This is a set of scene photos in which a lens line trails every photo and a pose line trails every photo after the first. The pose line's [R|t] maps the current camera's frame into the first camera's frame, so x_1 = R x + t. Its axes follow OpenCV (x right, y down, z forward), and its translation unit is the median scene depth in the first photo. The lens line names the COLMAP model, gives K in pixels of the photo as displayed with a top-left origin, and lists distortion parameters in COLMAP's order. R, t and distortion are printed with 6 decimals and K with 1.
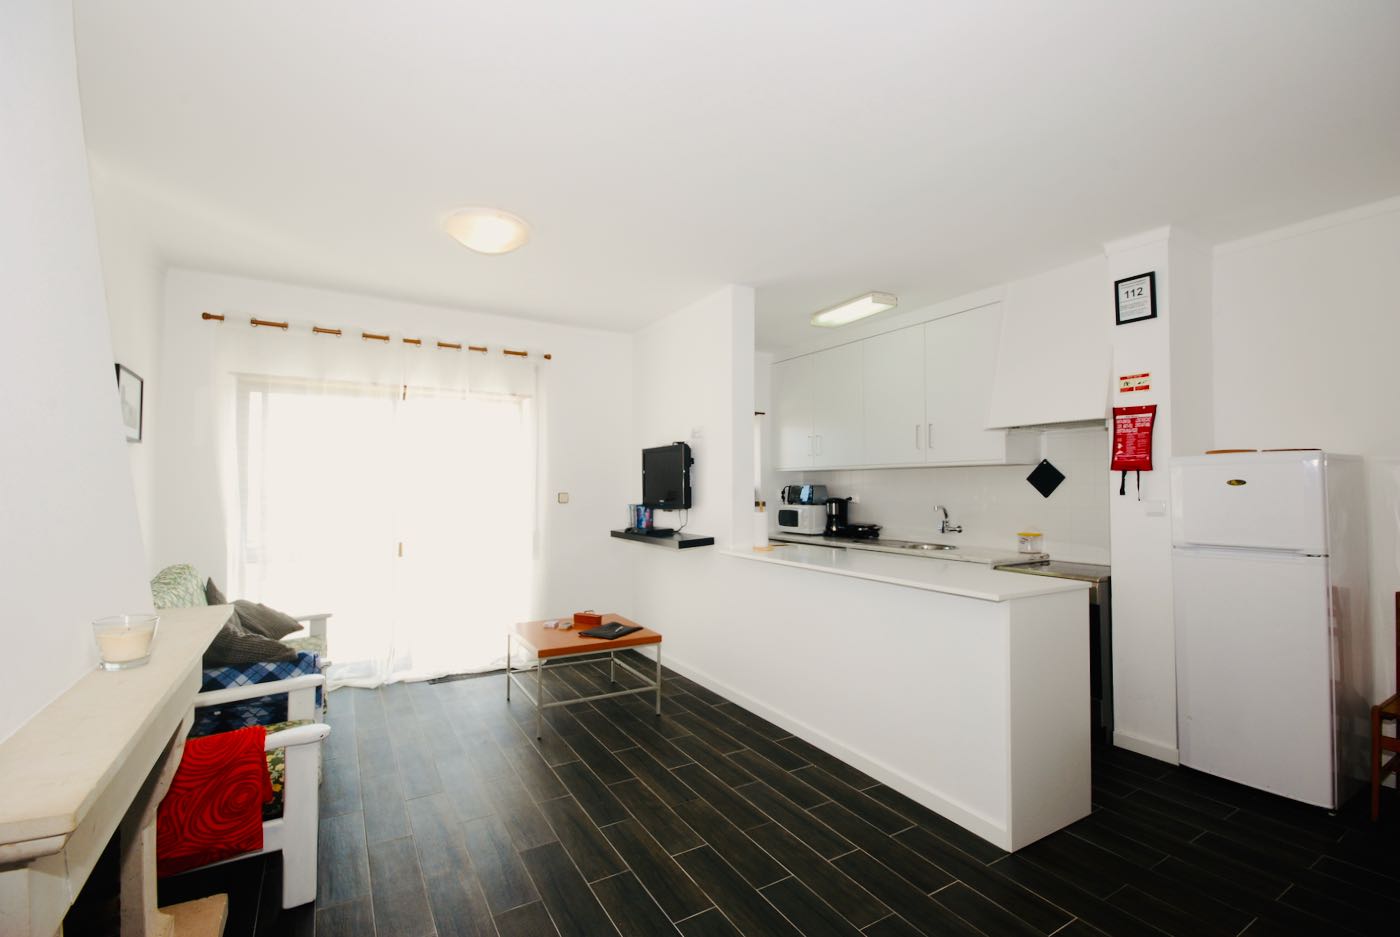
lens RADIAL K [[625.7, 0, 718.2], [0, 625.7, 467.7], [0, 0, 1]] dist [-0.008016, 0.000091]
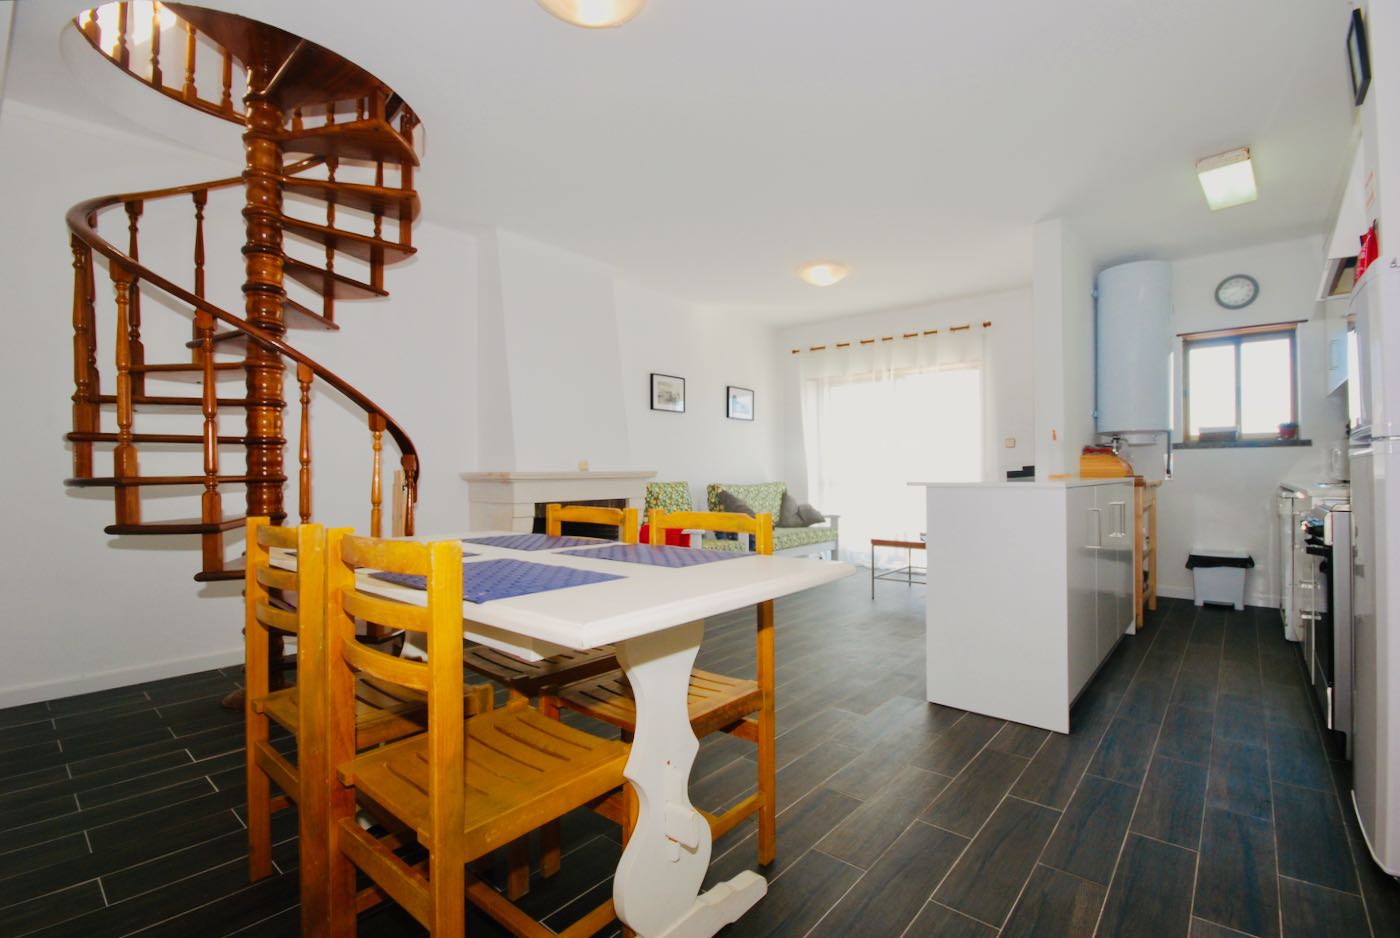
lens RADIAL K [[635.5, 0, 700.0], [0, 635.5, 469.0], [0, 0, 1]] dist [-0.000292, -0.000068]
pose [[0.296239, -0.011063, -0.955050, 0.899919], [0.039116, 0.999235, 0.000559, 0.095168], [0.954312, -0.037524, 0.296445, 0.144750]]
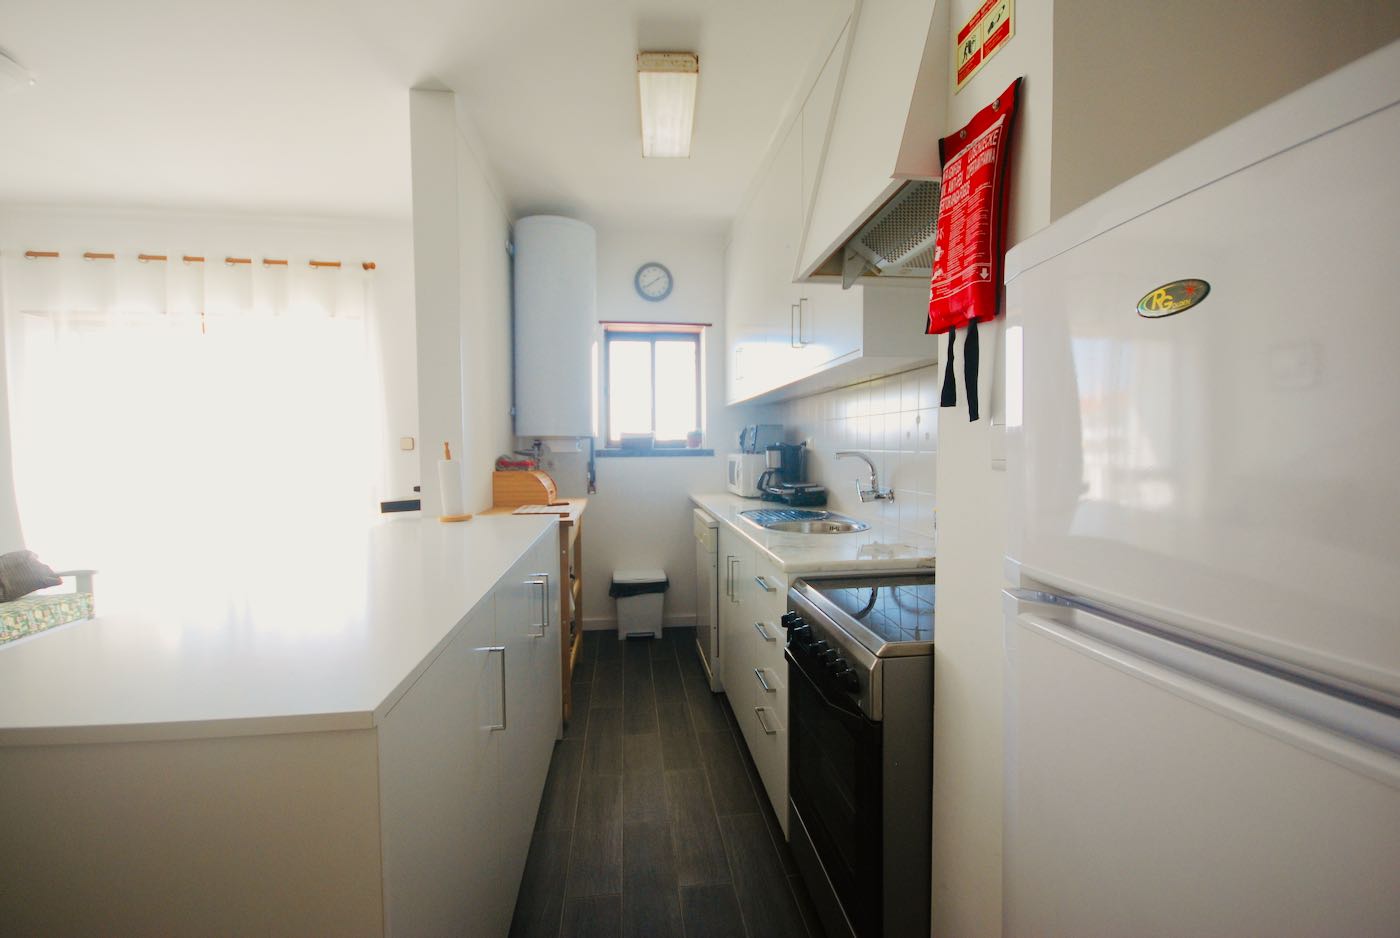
lens RADIAL K [[624.2, 0, 717.5], [0, 624.2, 473.2], [0, 0, 1]] dist [-0.001133, -0.005680]
pose [[0.916067, 0.012770, -0.400822, 0.568713], [0.019088, 0.996972, 0.075388, 0.043503], [0.400571, -0.076712, 0.913049, 0.554654]]
